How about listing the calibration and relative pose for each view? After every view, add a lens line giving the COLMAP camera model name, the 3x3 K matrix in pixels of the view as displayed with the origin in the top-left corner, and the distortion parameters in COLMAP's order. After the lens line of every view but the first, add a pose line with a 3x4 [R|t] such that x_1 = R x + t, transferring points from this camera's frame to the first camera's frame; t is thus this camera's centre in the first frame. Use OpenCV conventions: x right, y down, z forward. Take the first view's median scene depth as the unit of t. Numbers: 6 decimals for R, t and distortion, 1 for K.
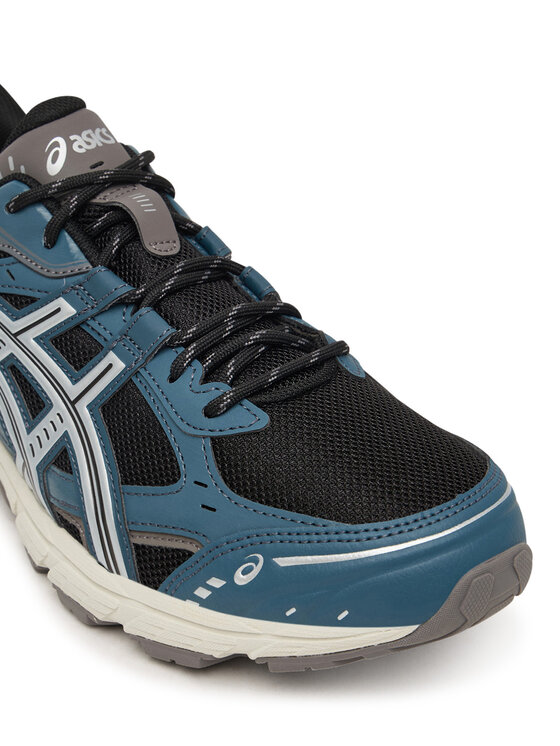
lens RADIAL K [[1527.7, 0, 280.0], [0, 1527.7, 373.0], [0, 0, 1]] dist [0.321750, -8.434441]
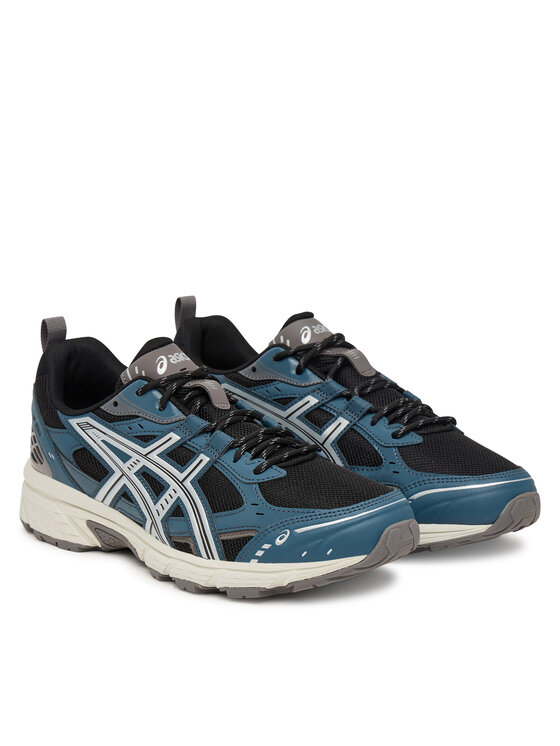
lens RADIAL K [[2189.2, 0, 280.0], [0, 2189.2, 373.0], [0, 0, 1]] dist [-0.009710, -0.149517]
pose [[0.995965, -0.035287, 0.082514, -0.235955], [0.056907, 0.959285, -0.276647, 0.665506], [-0.069392, 0.280226, 0.957423, -1.717242]]
